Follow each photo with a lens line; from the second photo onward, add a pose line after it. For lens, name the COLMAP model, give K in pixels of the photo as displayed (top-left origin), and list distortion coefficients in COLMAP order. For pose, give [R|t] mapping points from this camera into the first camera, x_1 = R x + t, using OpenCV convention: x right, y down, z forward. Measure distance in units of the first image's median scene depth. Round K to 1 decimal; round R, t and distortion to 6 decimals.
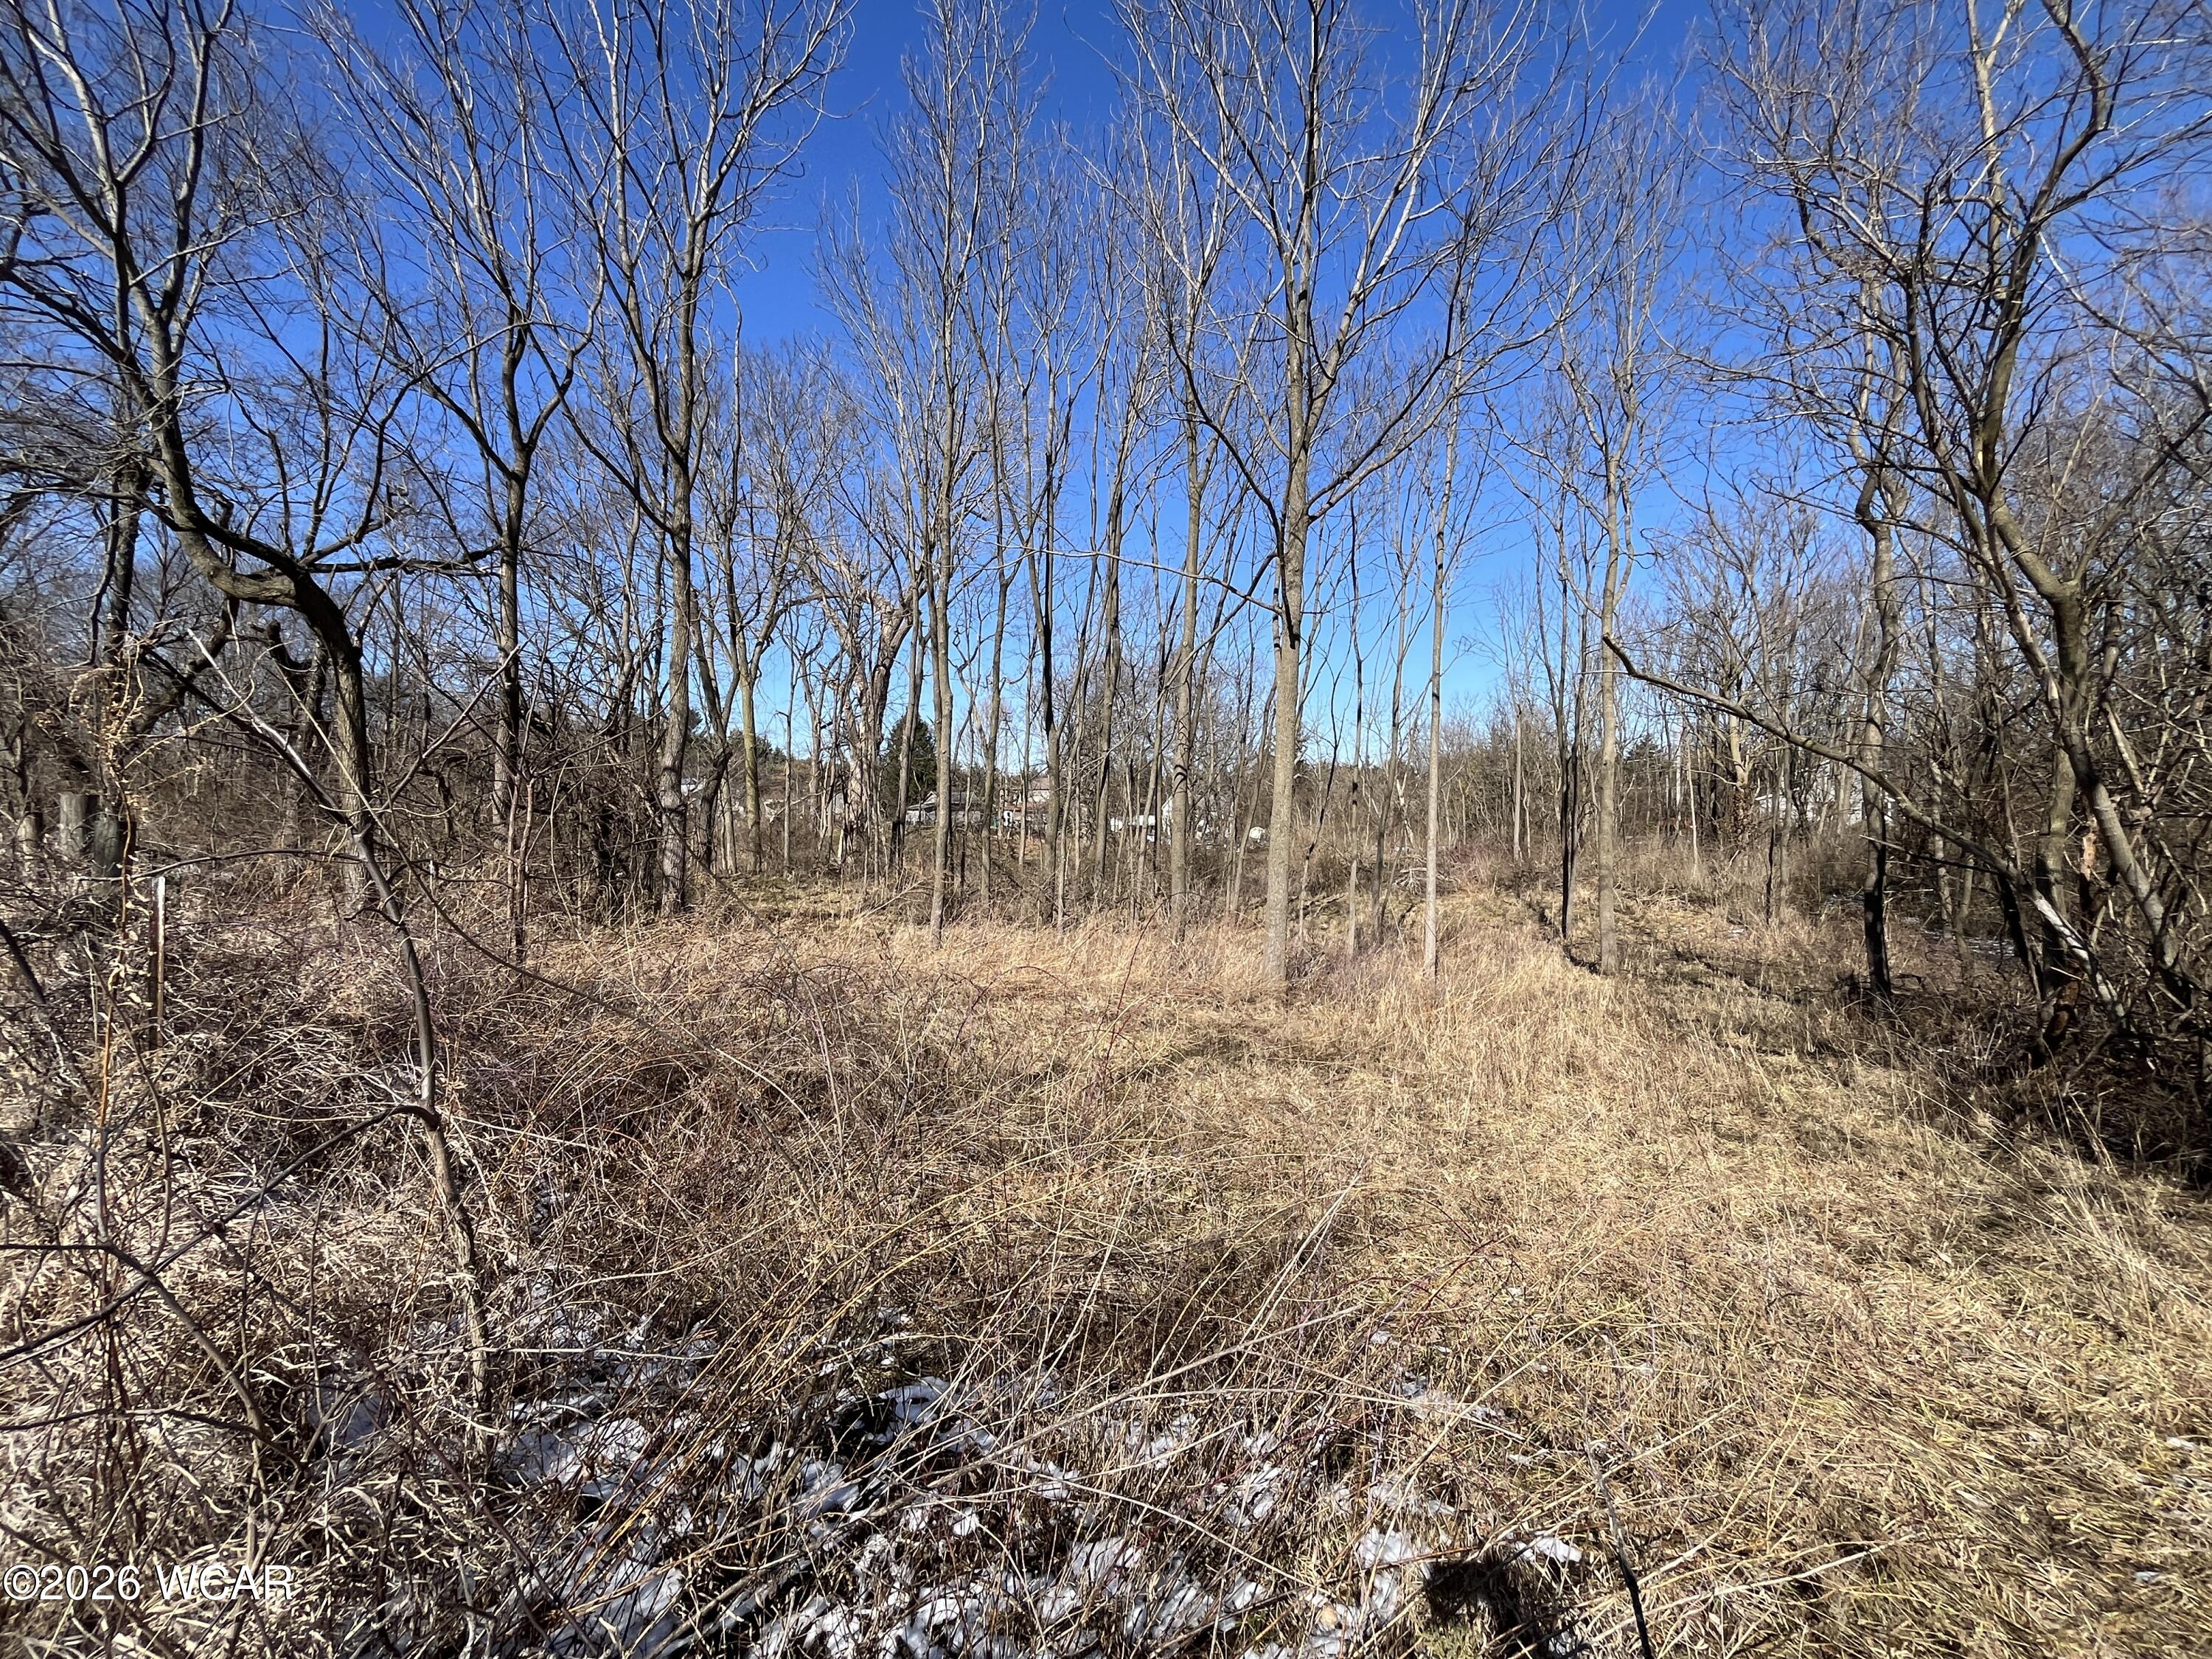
lens RADIAL K [[893.2, 0, 1100.3], [0, 893.2, 837.7], [0, 0, 1]] dist [-0.000262, -0.004809]
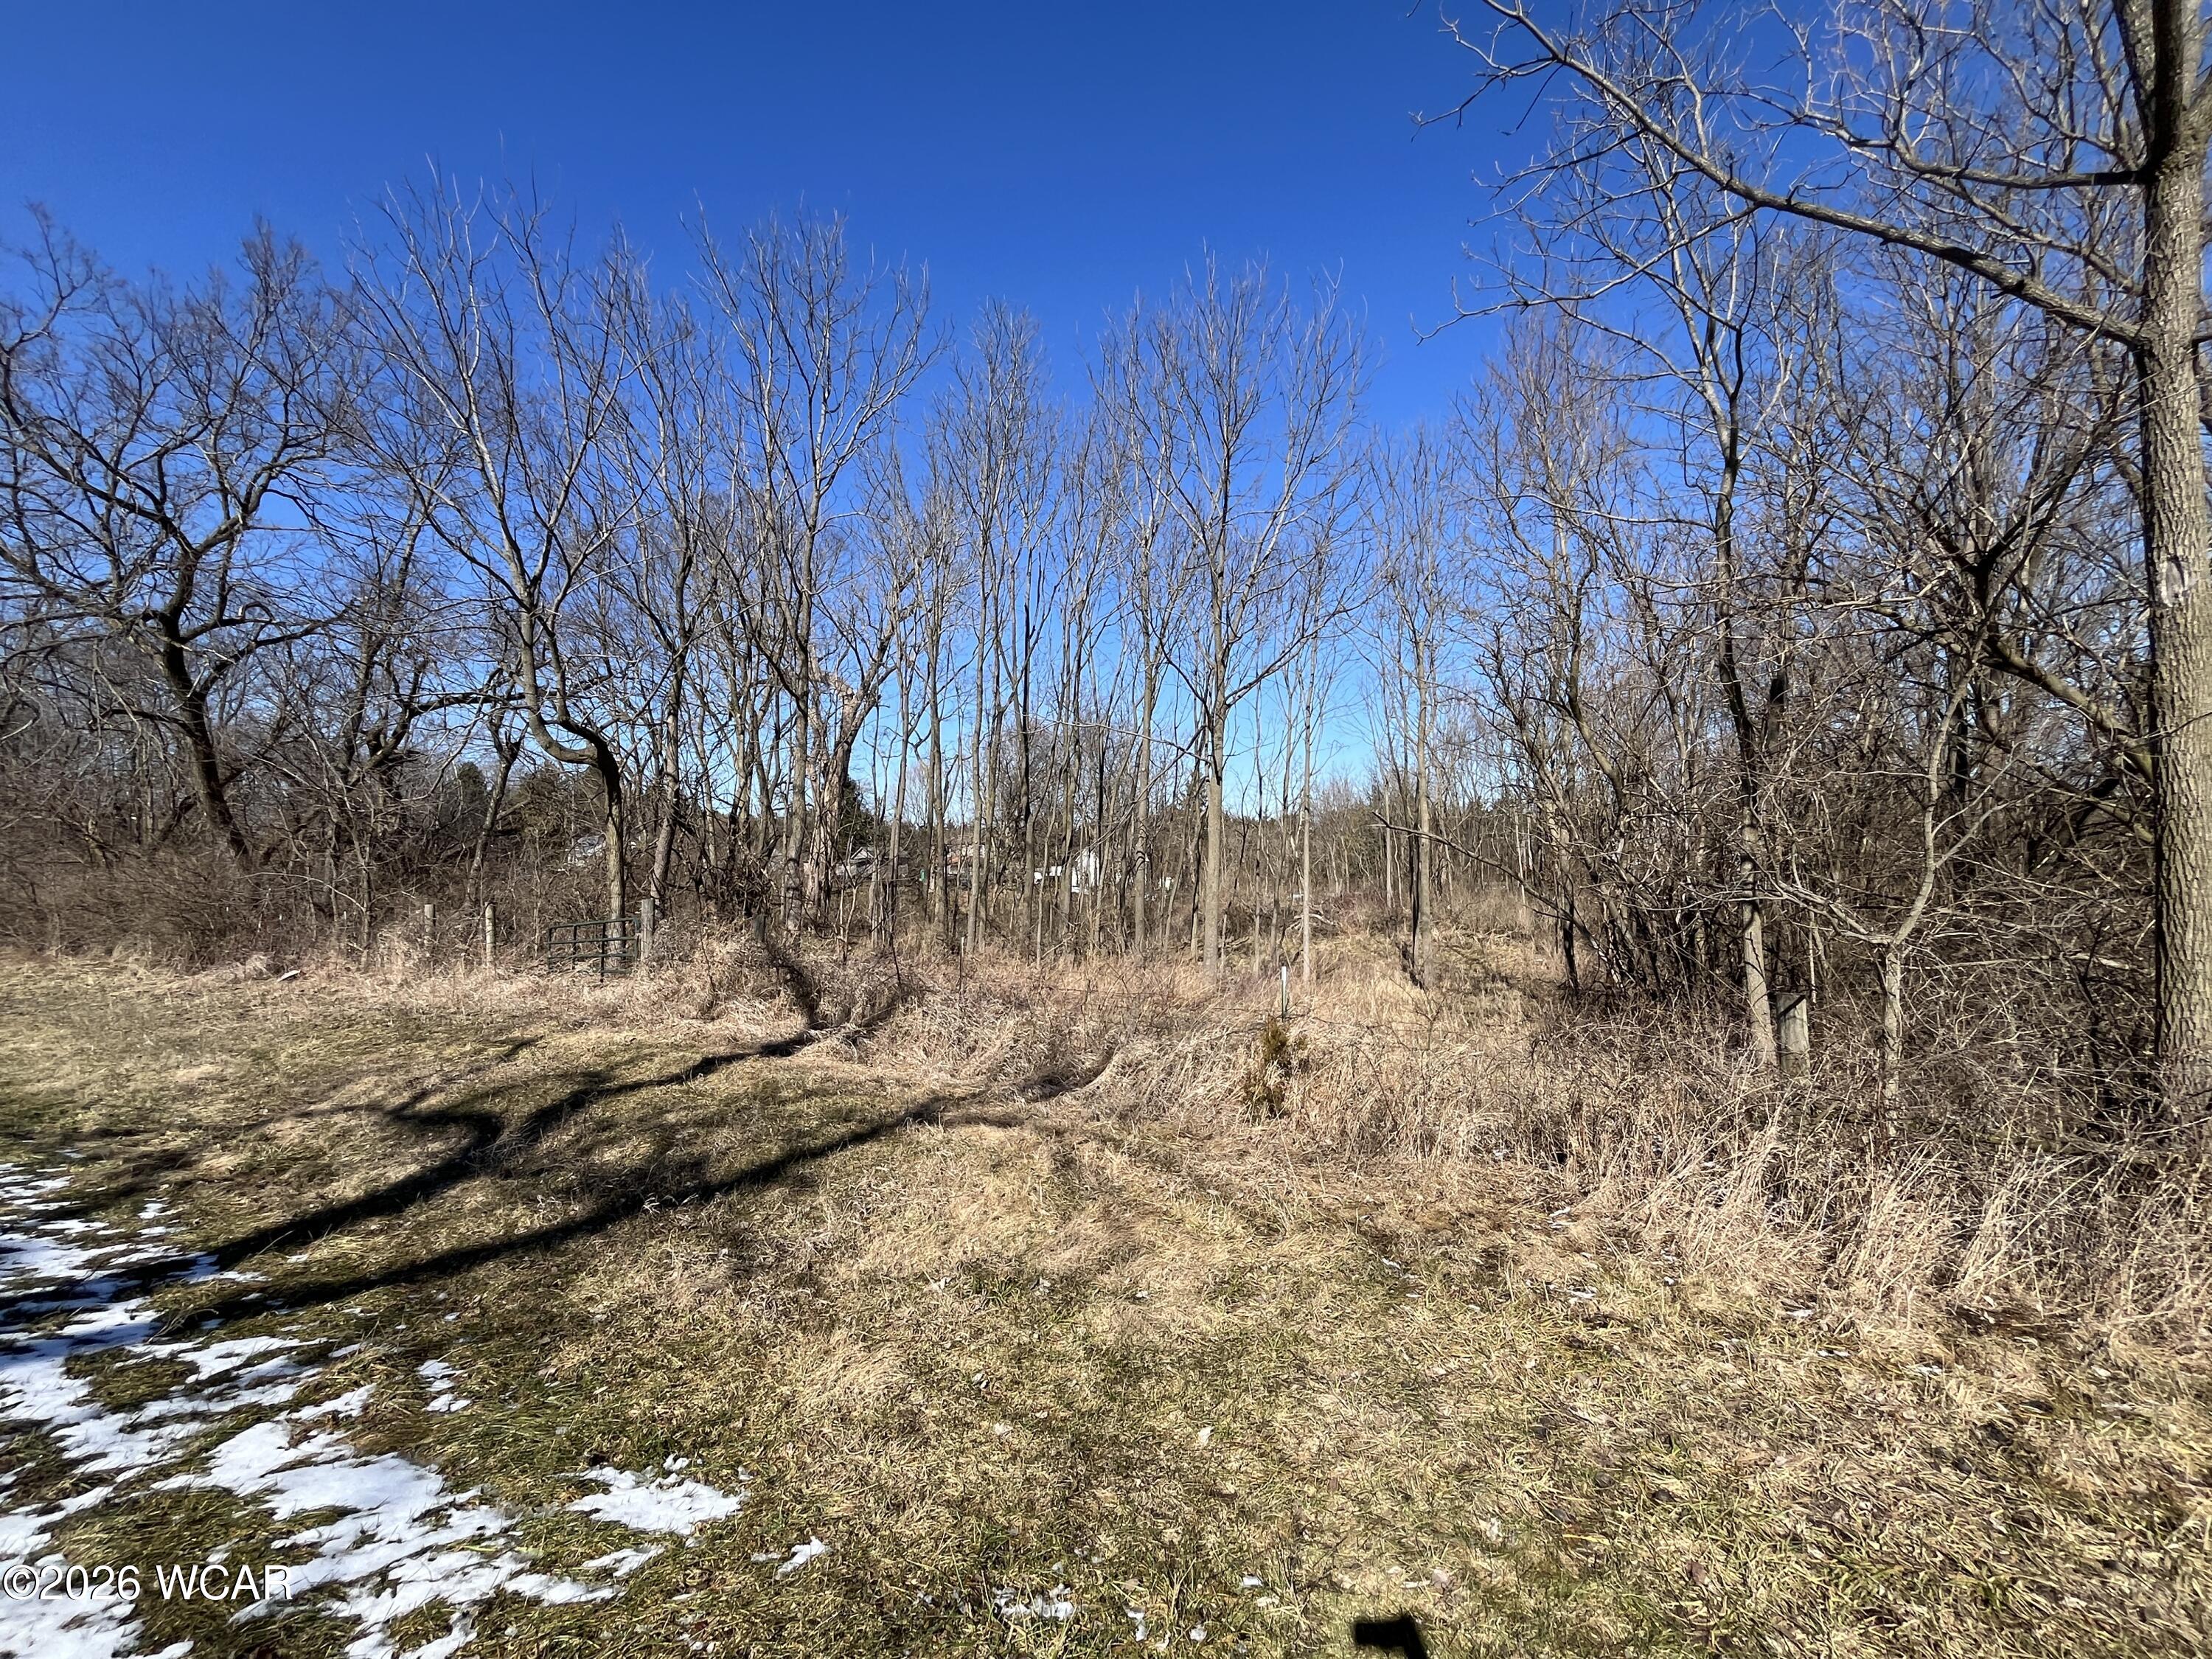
lens RADIAL K [[893.2, 0, 1100.3], [0, 893.2, 837.7], [0, 0, 1]] dist [-0.000262, -0.004809]
pose [[0.994340, -0.006870, 0.106026, -0.161845], [0.012427, 0.998578, -0.051840, -0.034285], [-0.105519, 0.052864, 0.993011, -0.549889]]
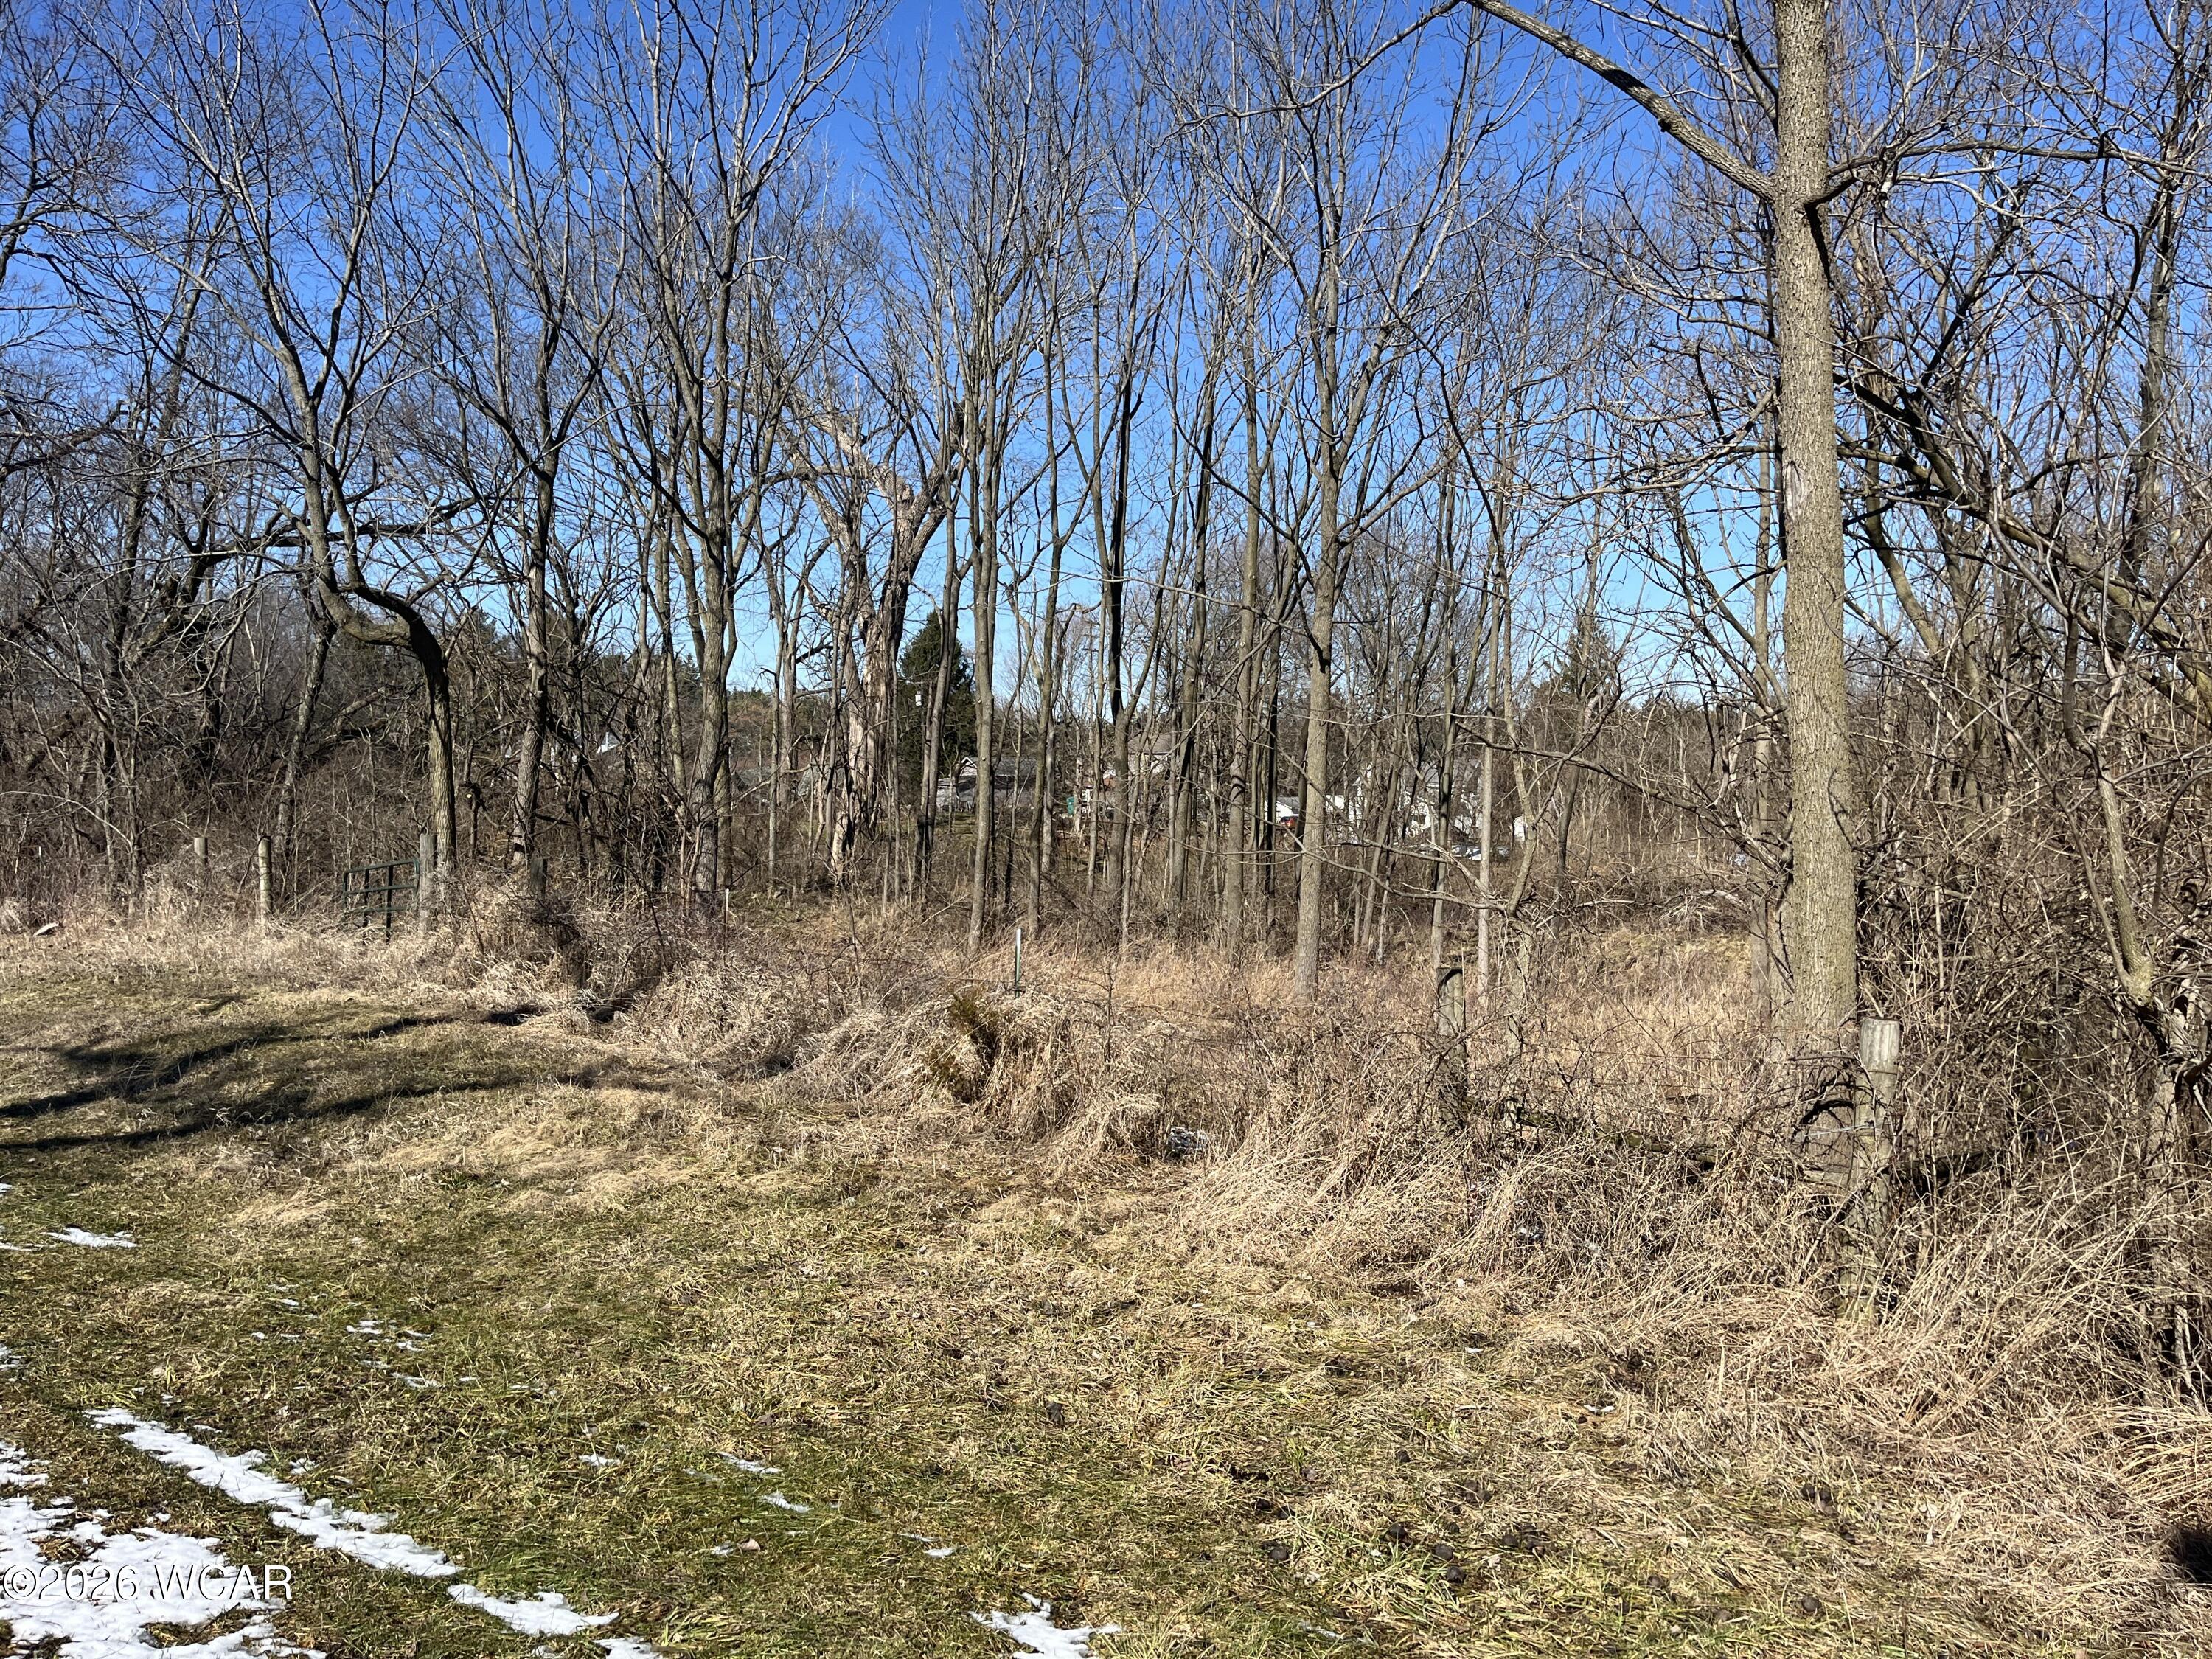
lens RADIAL K [[1655.6, 0, 1115.6], [0, 1655.6, 840.4], [0, 0, 1]] dist [0.069783, -0.092982]
pose [[0.995420, 0.005599, -0.095429, 0.153339], [-0.004732, 0.999945, 0.009314, -0.035275], [0.095476, -0.008820, 0.995393, -0.856581]]
